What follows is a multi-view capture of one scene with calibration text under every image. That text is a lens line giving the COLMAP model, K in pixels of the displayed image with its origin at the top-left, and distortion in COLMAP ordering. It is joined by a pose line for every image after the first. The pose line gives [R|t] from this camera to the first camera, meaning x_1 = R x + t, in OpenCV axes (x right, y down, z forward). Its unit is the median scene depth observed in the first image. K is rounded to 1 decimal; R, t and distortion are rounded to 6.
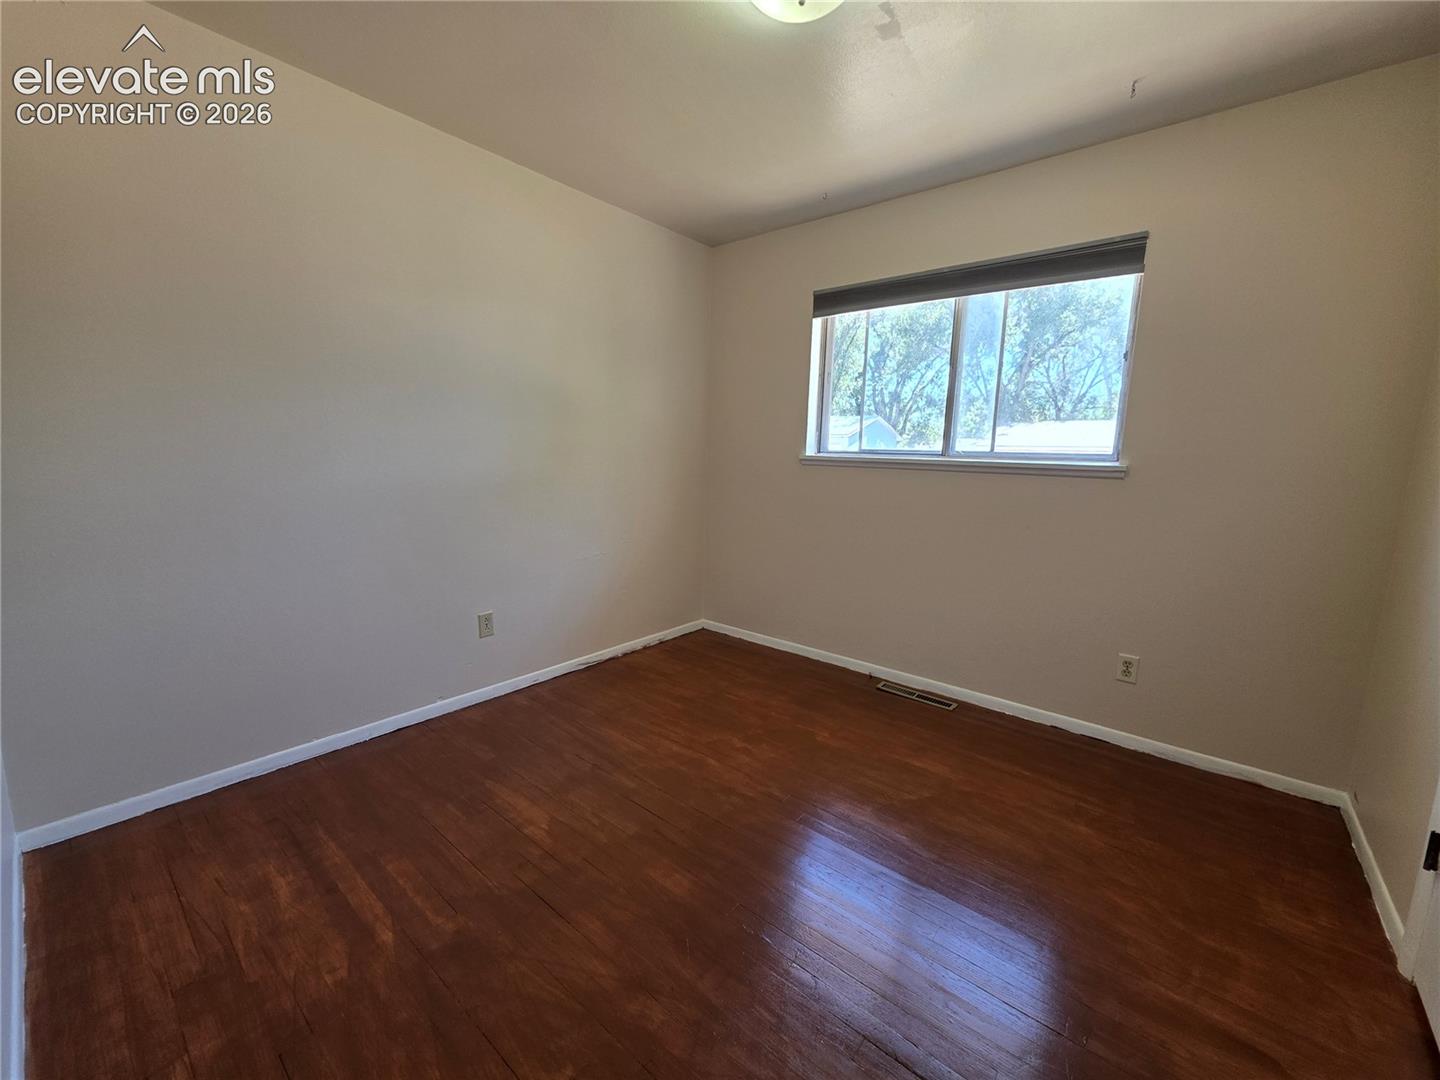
lens RADIAL K [[579.5, 0, 714.3], [0, 579.5, 539.8], [0, 0, 1]] dist [0.001227, 0.000126]
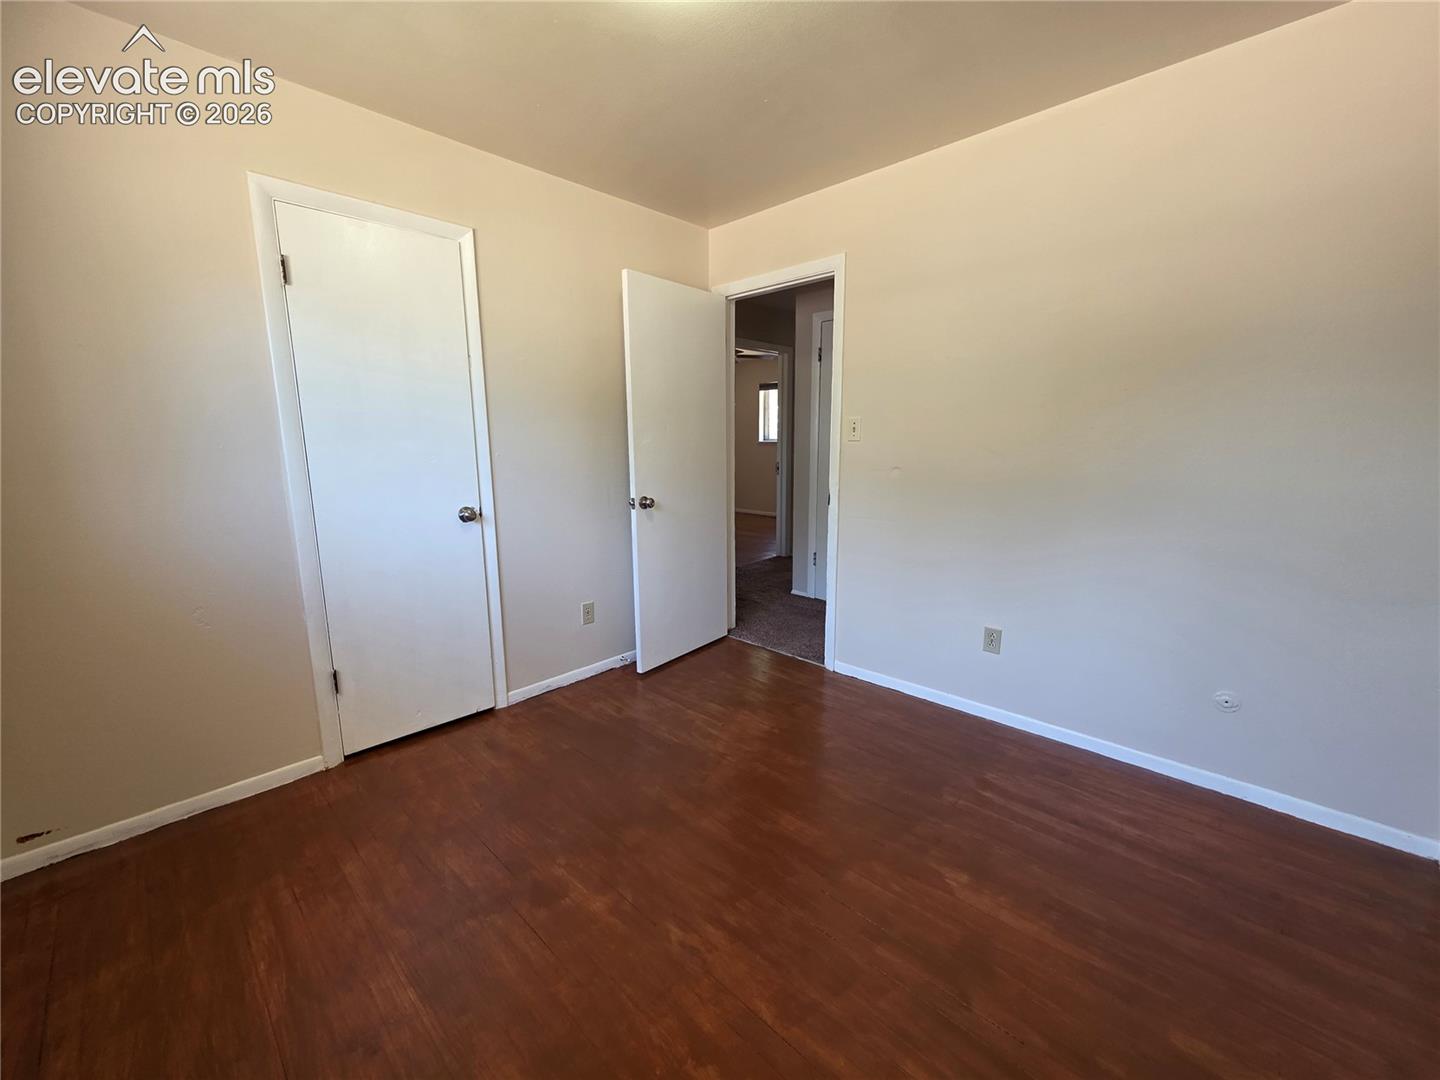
lens RADIAL K [[579.5, 0, 714.3], [0, 579.5, 539.8], [0, 0, 1]] dist [0.001227, 0.000126]
pose [[-0.997379, -0.027486, 0.066936, 0.022822], [-0.004624, 0.947365, 0.320121, -0.267687], [-0.072212, 0.318972, -0.945009, 1.582847]]
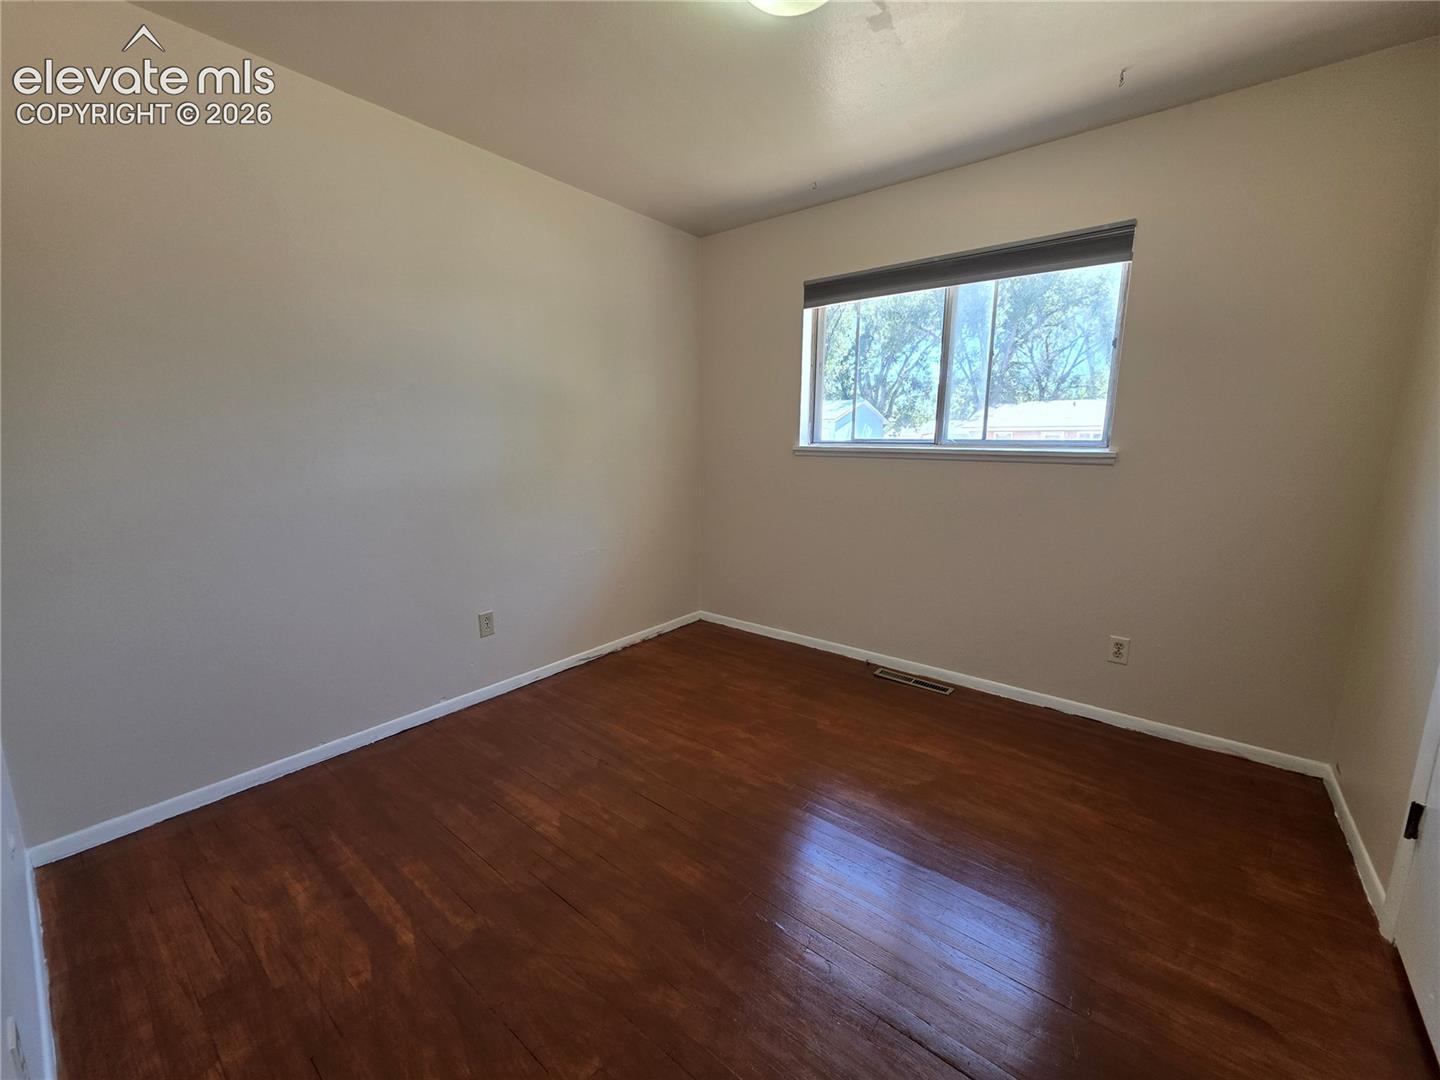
lens RADIAL K [[579.1, 0, 714.1], [0, 579.1, 539.3], [0, 0, 1]] dist [0.001836, -0.000020]
pose [[0.999517, -0.024597, 0.019007, -0.021424], [0.024167, 0.999453, 0.022562, -0.017452], [-0.019551, -0.022091, 0.999565, -0.007817]]
